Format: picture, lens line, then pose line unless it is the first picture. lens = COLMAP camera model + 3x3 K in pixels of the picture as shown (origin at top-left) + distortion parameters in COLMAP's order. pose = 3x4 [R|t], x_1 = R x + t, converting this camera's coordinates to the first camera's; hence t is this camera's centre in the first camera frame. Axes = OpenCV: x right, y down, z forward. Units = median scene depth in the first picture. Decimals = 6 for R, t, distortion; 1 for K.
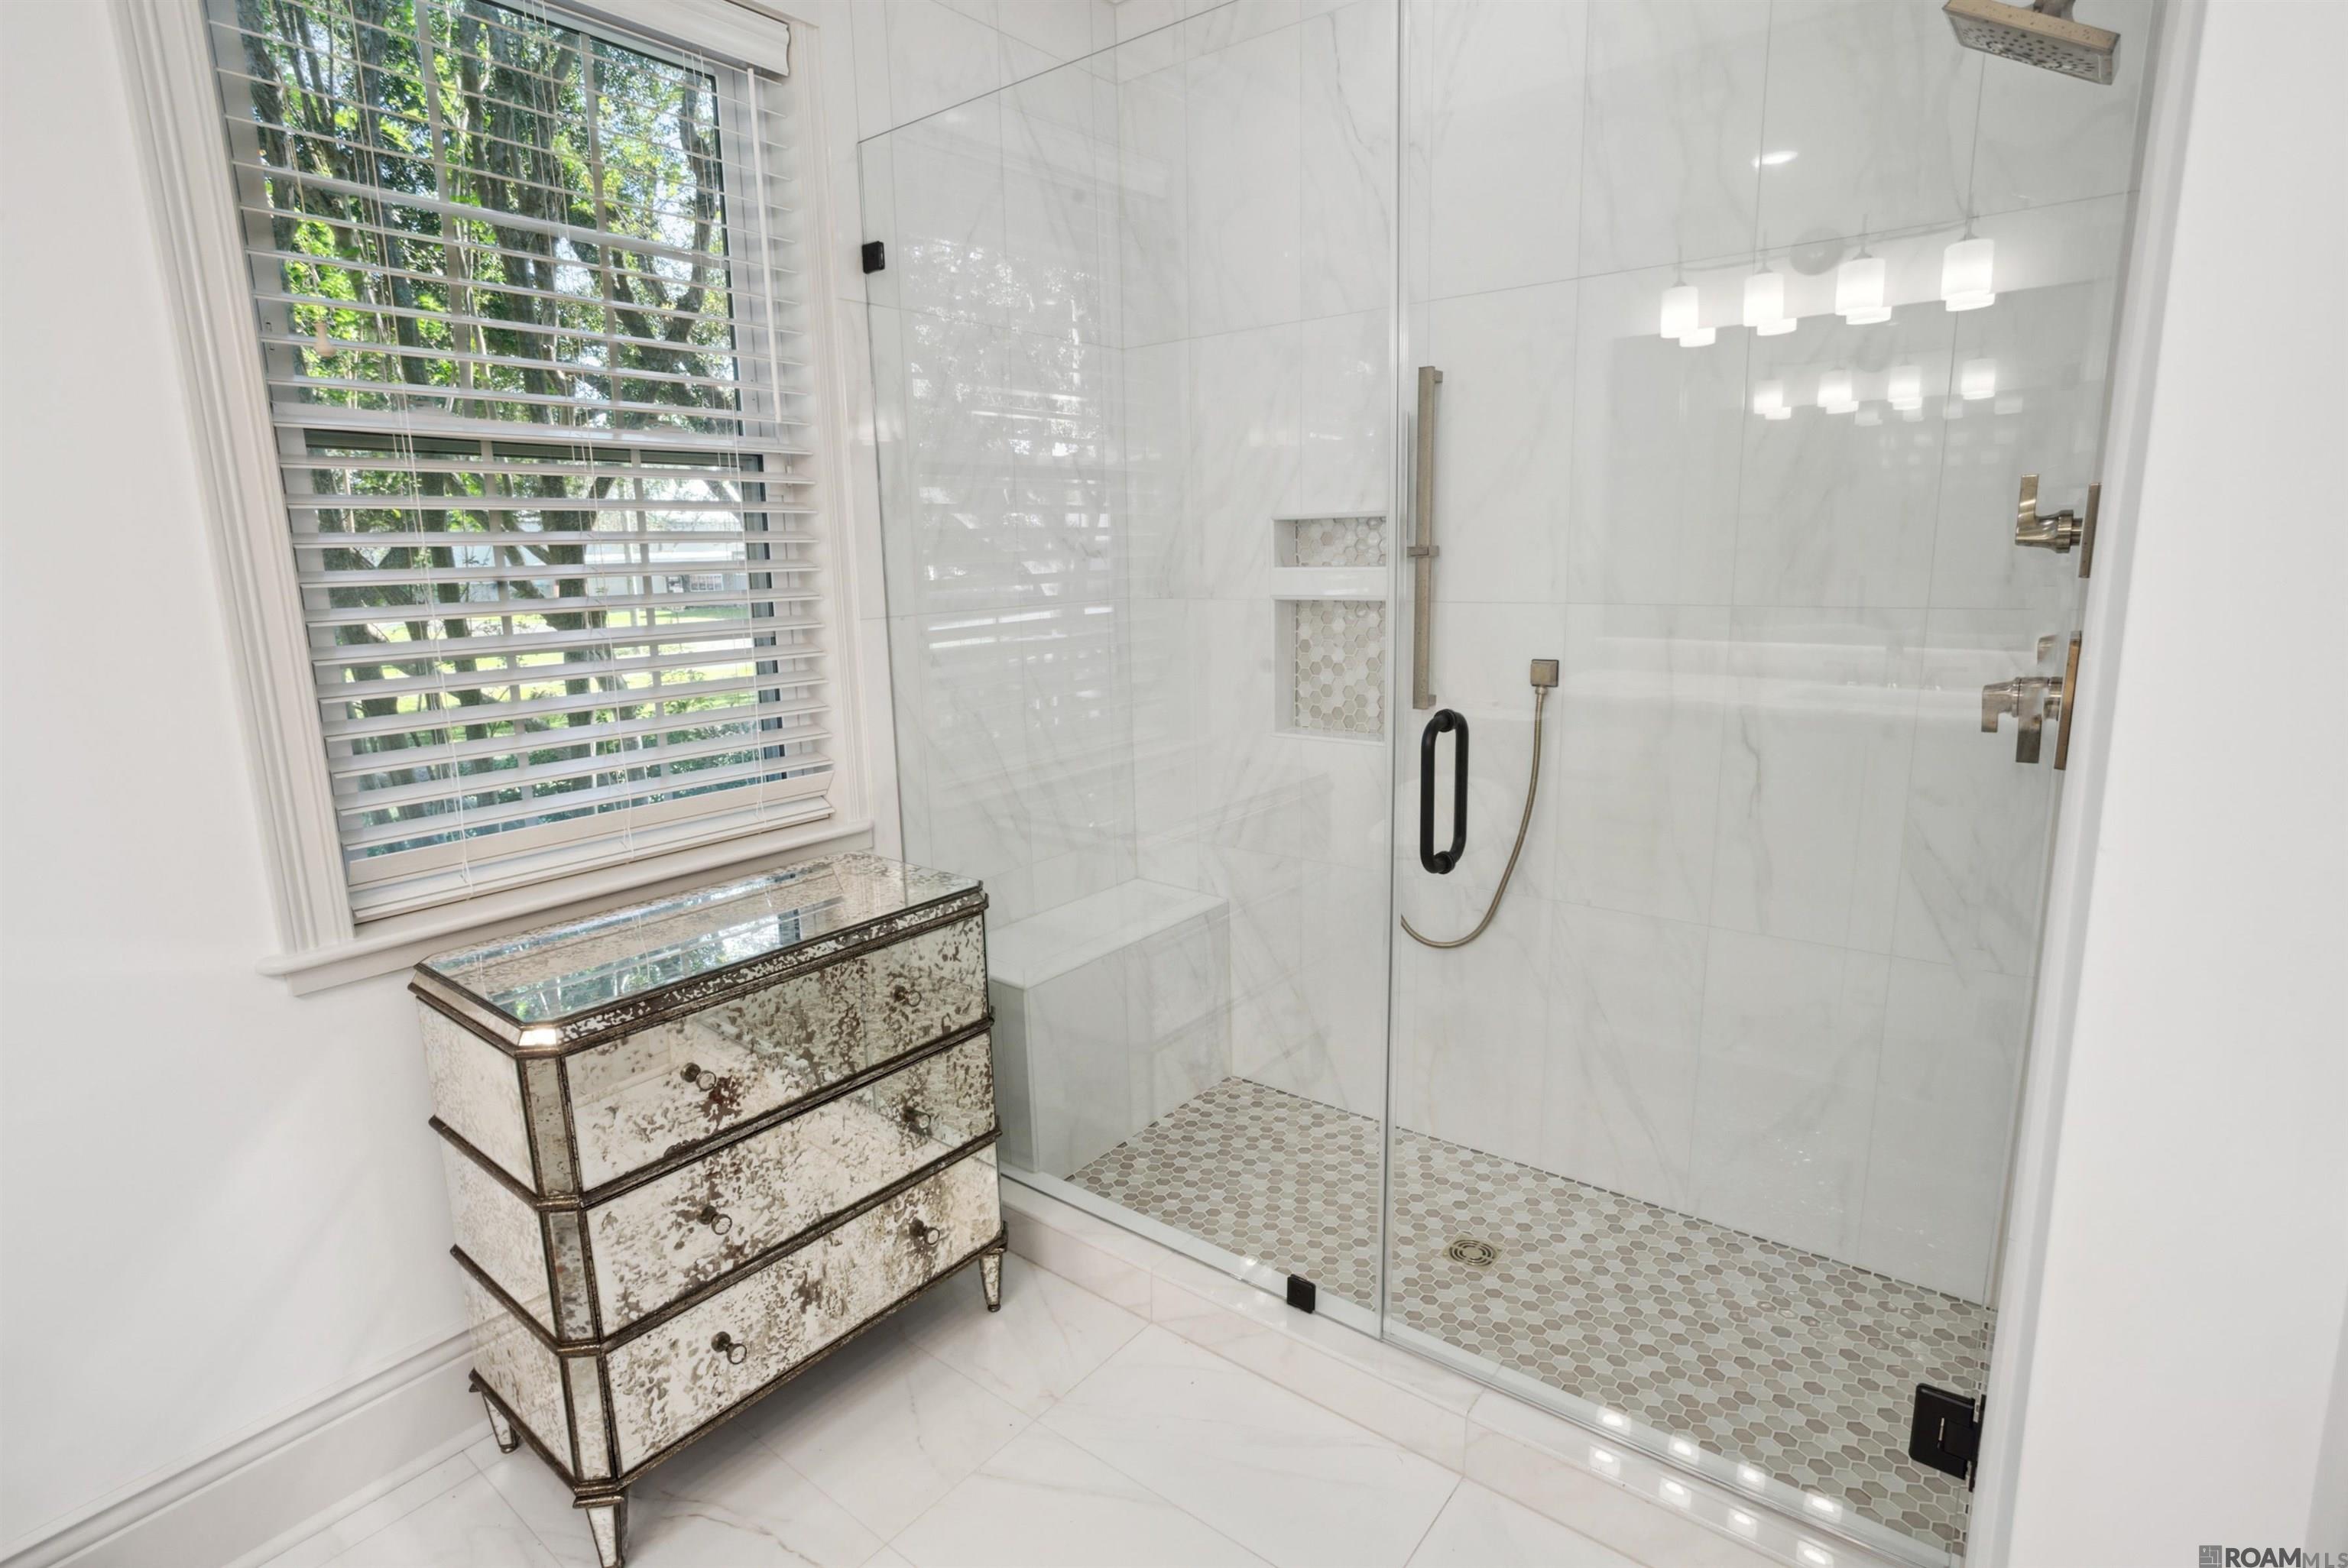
lens RADIAL K [[1146.6, 0, 1171.0], [0, 1146.6, 790.1], [0, 0, 1]] dist [-0.024082, 0.006887]
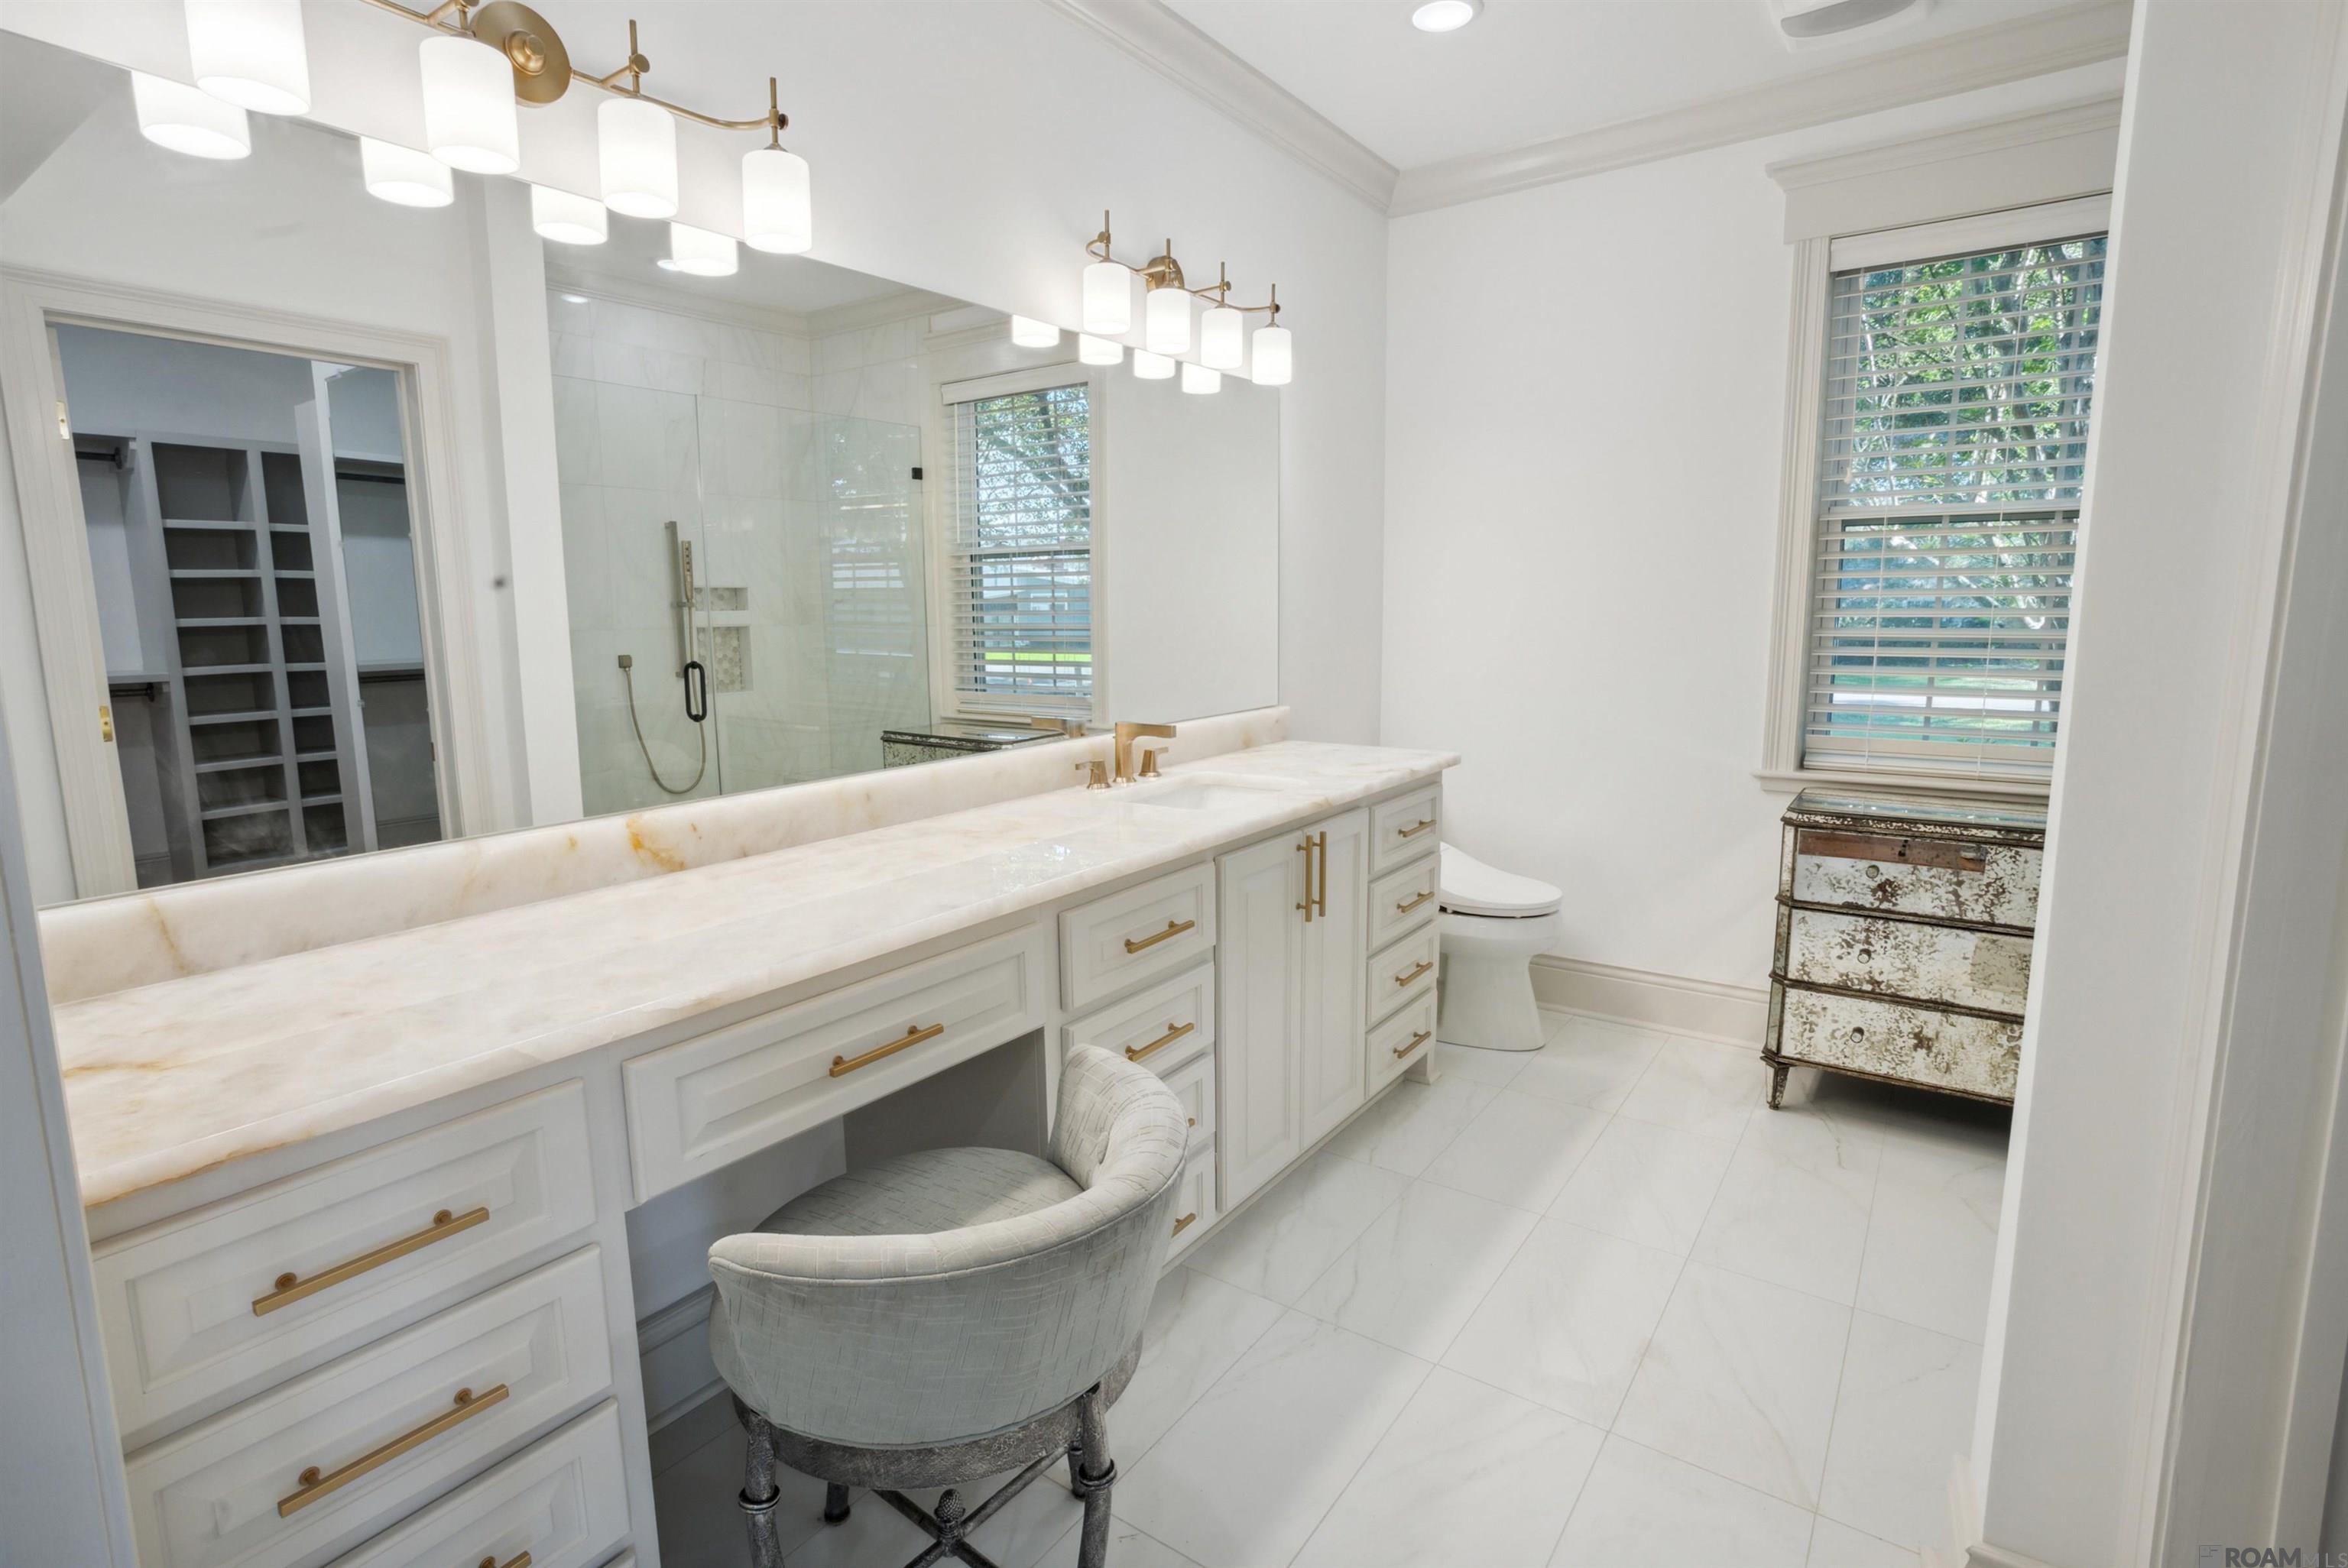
lens RADIAL K [[1146.6, 0, 1172.7], [0, 1146.6, 781.2], [0, 0, 1]] dist [-0.024082, 0.006887]
pose [[0.037303, 0.167207, -0.985216, 1.225342], [-0.186788, 0.969693, 0.157500, 0.035232], [0.981692, 0.178152, 0.067405, -0.218573]]
